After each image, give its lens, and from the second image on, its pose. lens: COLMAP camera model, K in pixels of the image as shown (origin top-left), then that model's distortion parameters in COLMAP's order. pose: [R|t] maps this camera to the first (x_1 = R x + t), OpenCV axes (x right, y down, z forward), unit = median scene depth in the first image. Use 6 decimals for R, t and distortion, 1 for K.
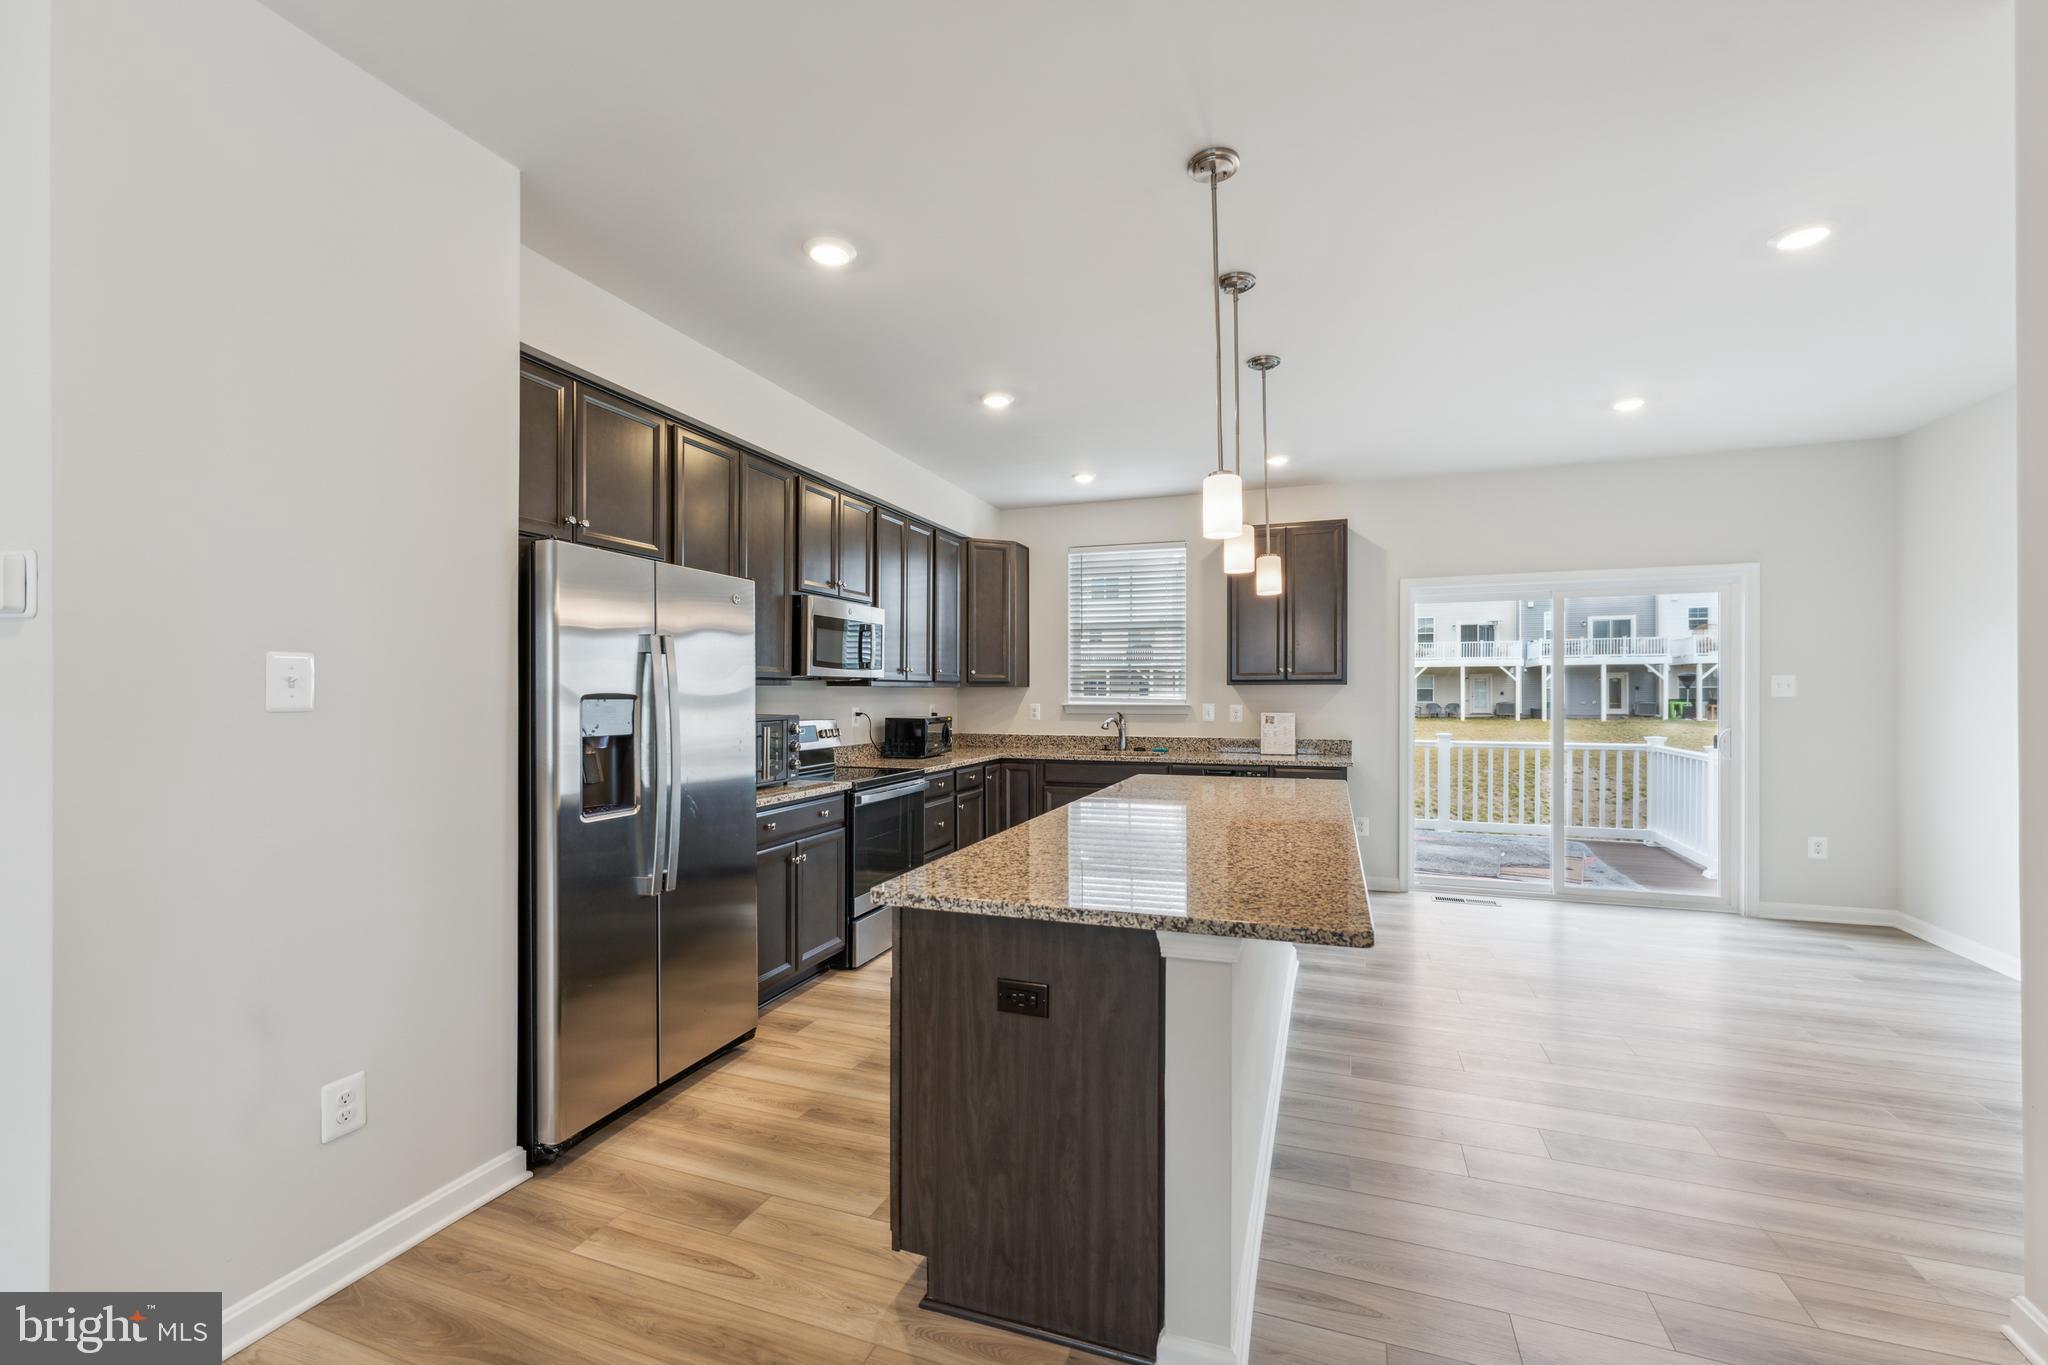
lens RADIAL K [[843.4, 0, 1024.0], [0, 843.4, 682.5], [0, 0, 1]] dist [-0.002217, -0.000034]
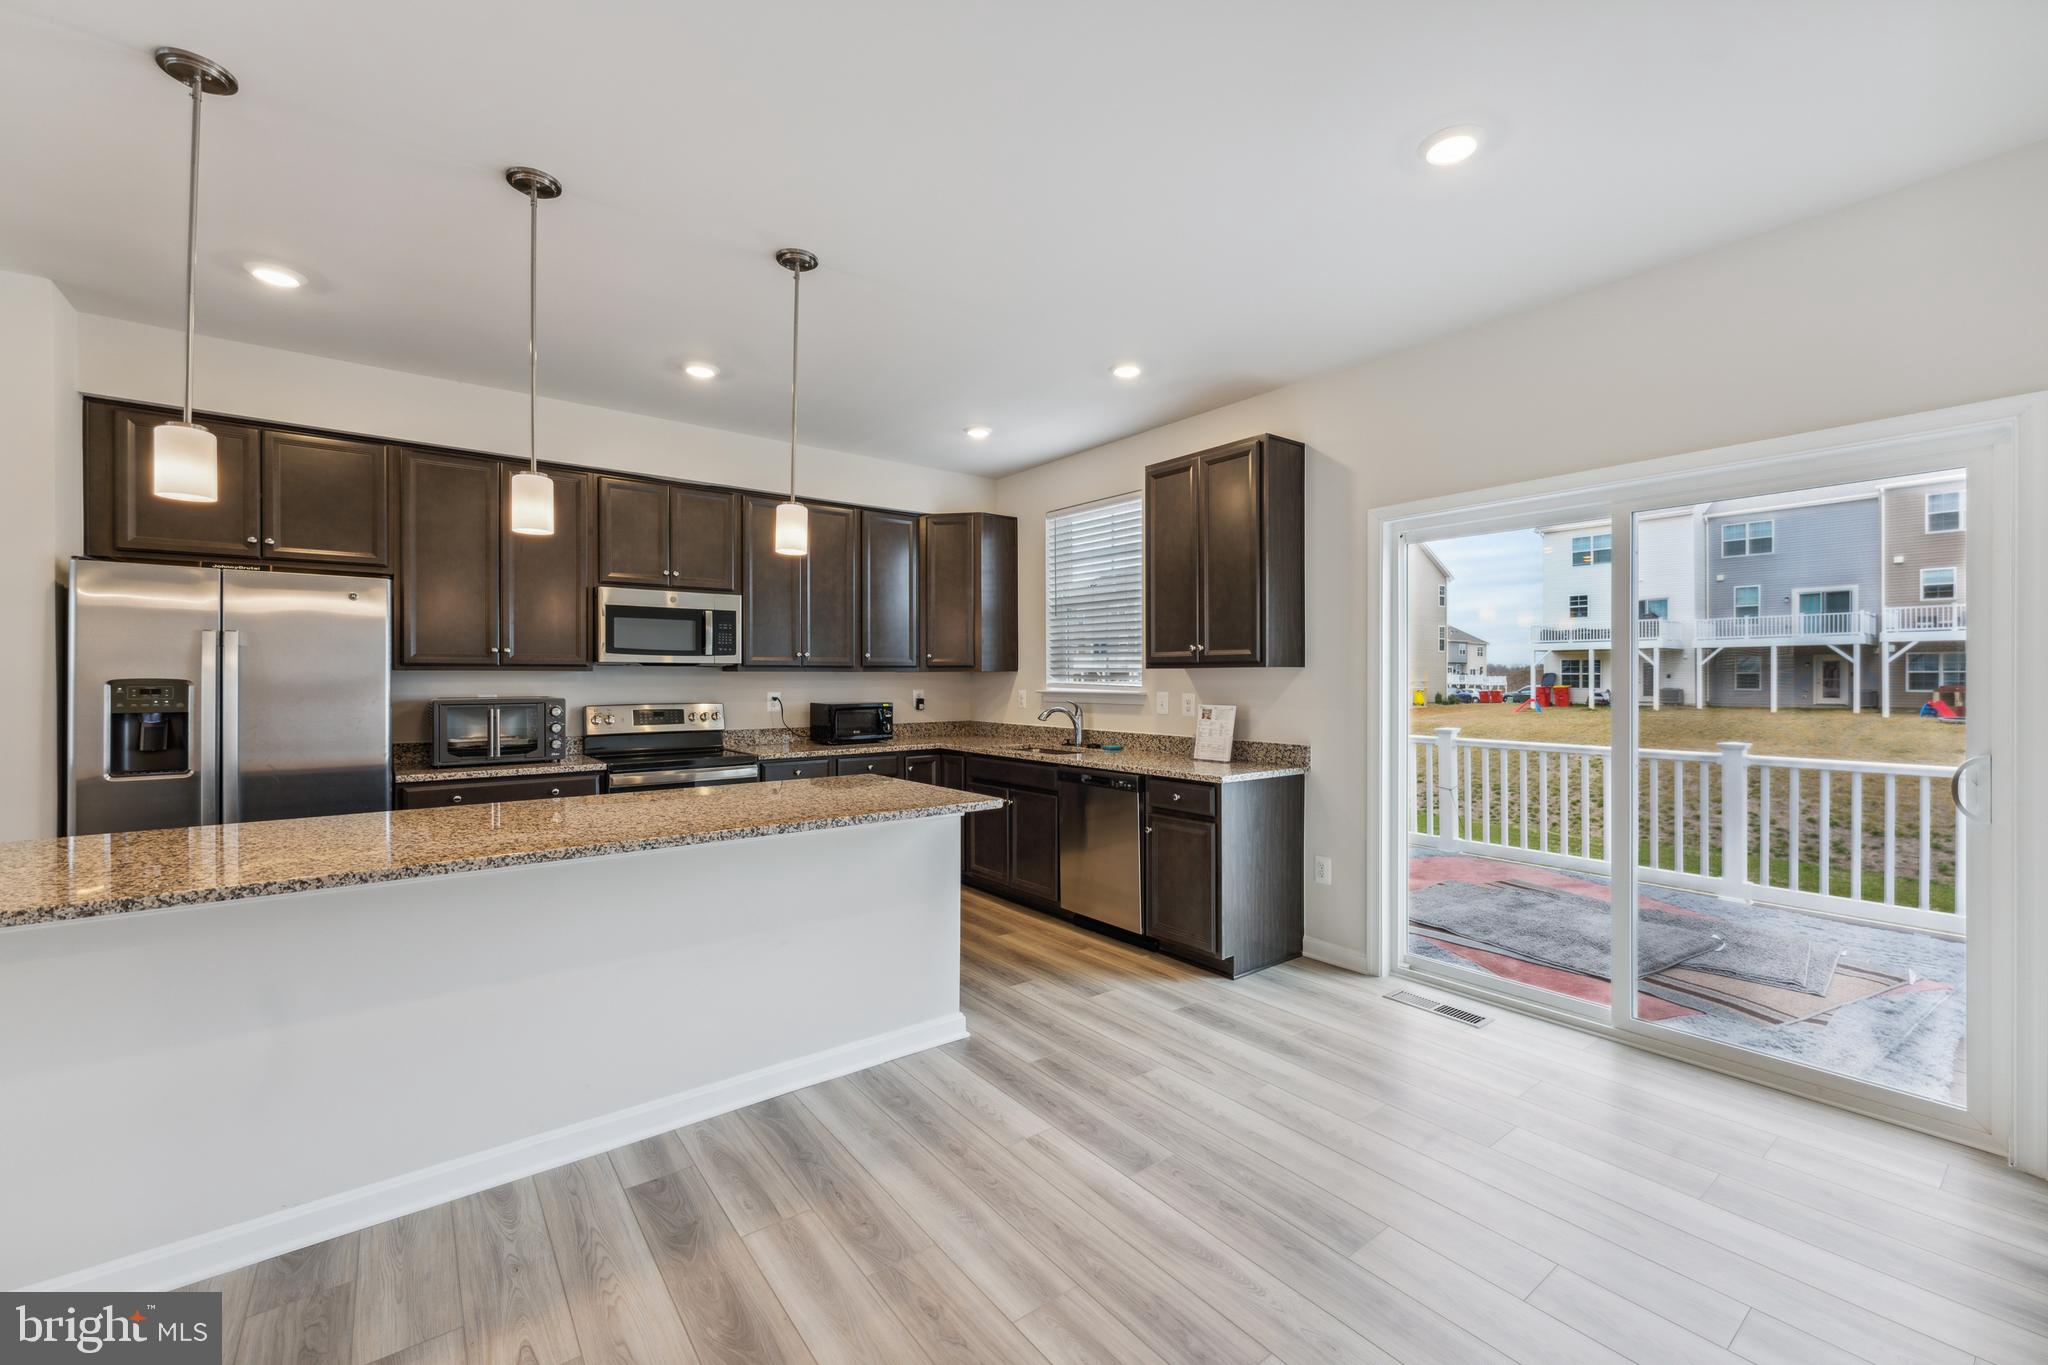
lens RADIAL K [[833.8, 0, 1035.6], [0, 833.8, 677.5], [0, 0, 1]] dist [-0.000138, 0.000165]
pose [[0.849318, 0.000331, -0.527881, 0.602962], [0.006212, 0.999924, 0.010621, 0.002817], [0.527845, -0.012300, 0.849252, 0.309389]]
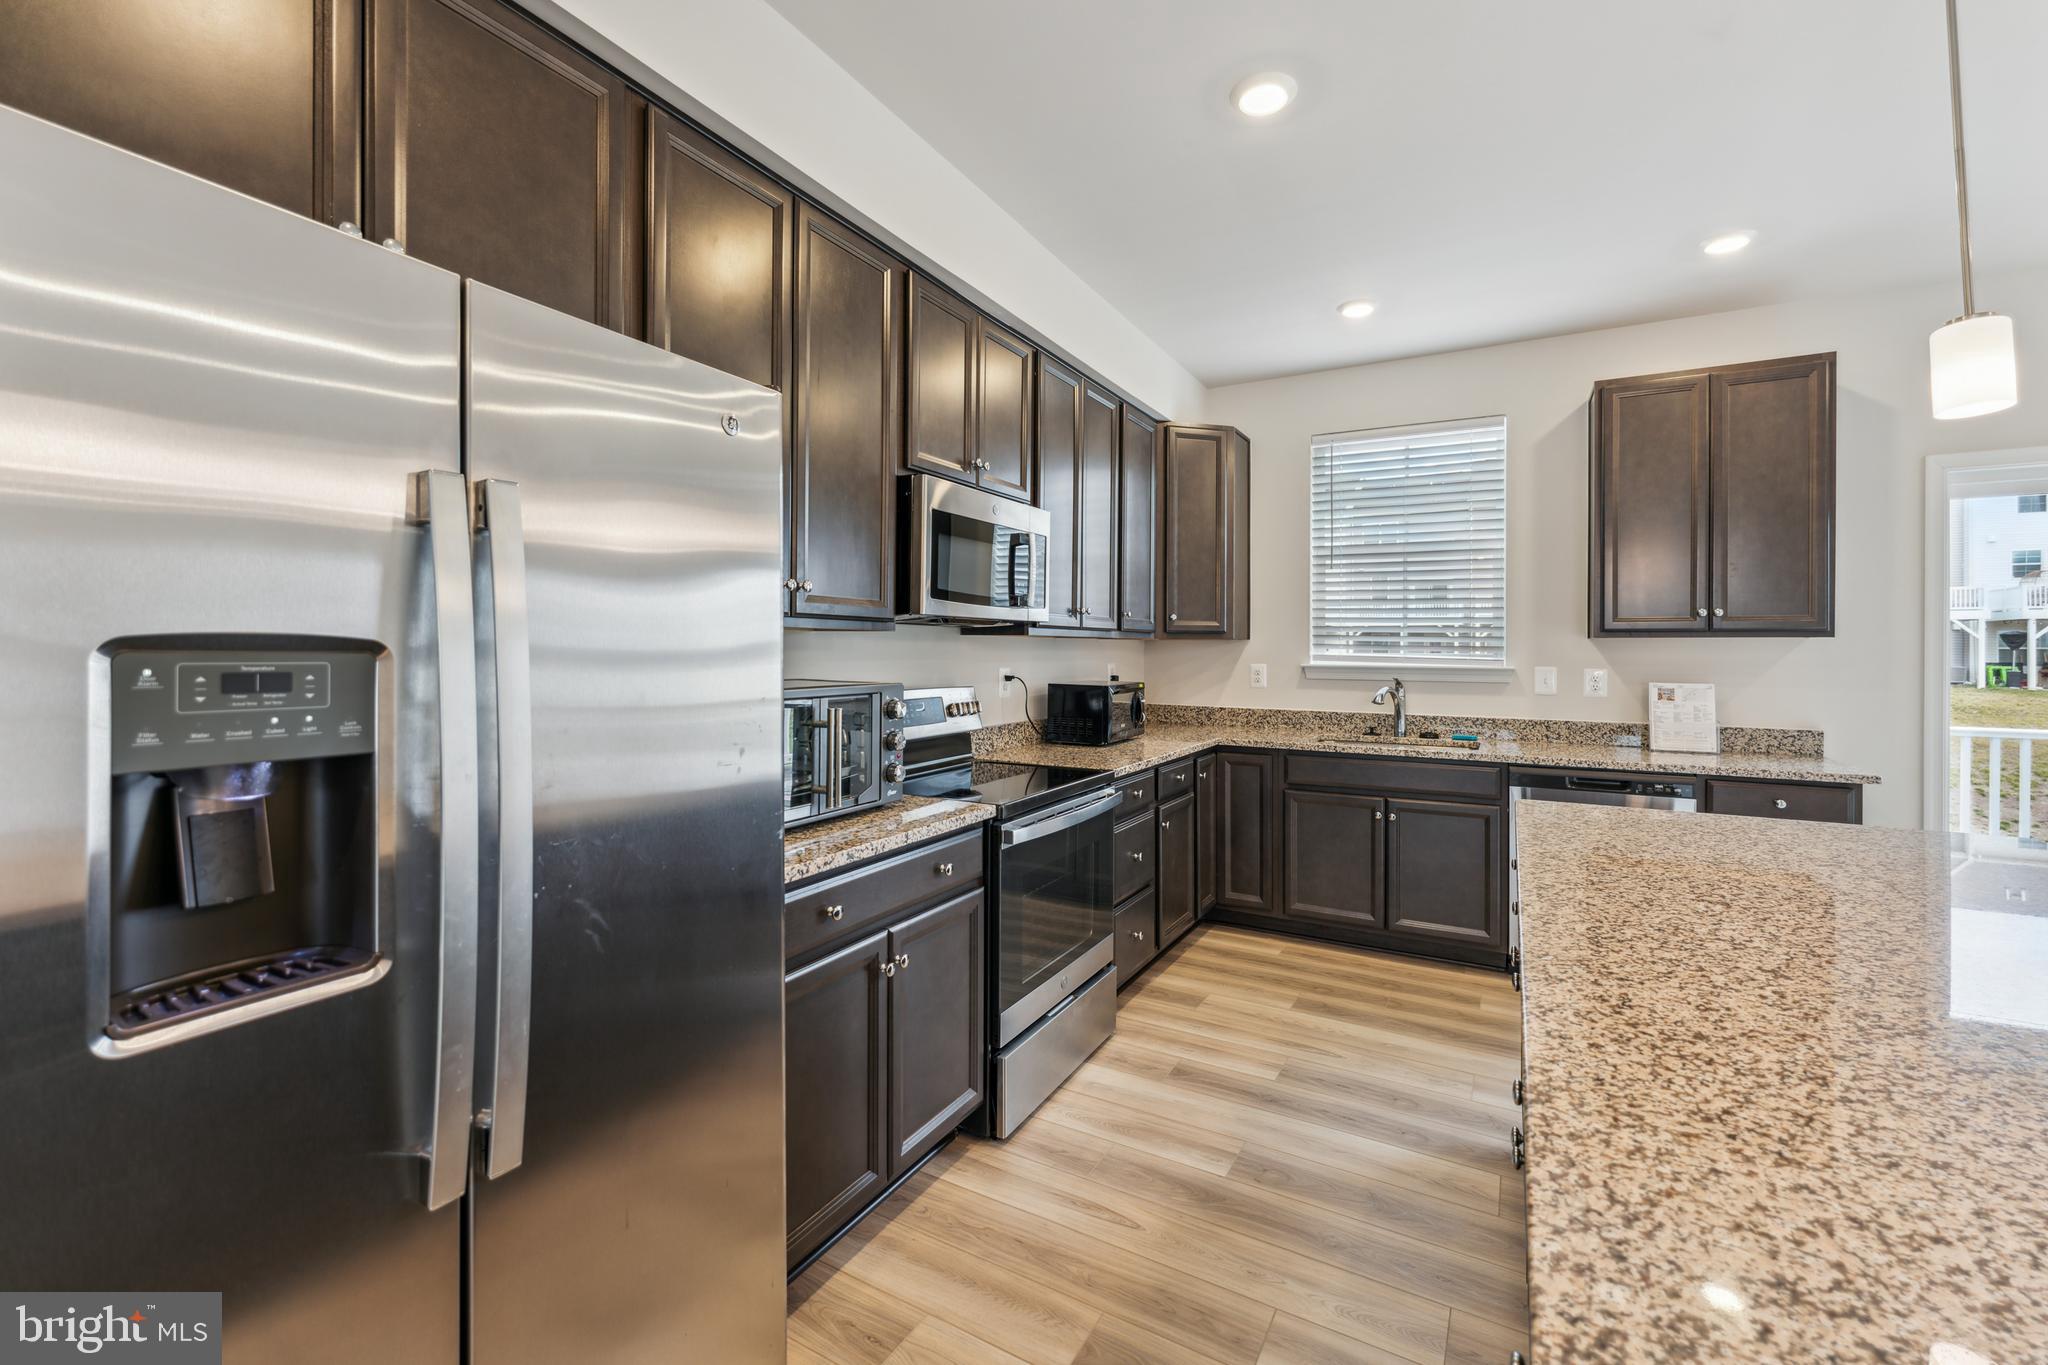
lens RADIAL K [[848.0, 0, 1040.6], [0, 848.0, 642.7], [0, 0, 1]] dist [0.000883, 0.000108]
pose [[0.987773, 0.005878, -0.155789, -0.067921], [-0.005147, 0.999974, 0.005093, 0.006188], [0.155815, -0.004228, 0.987777, 0.345881]]
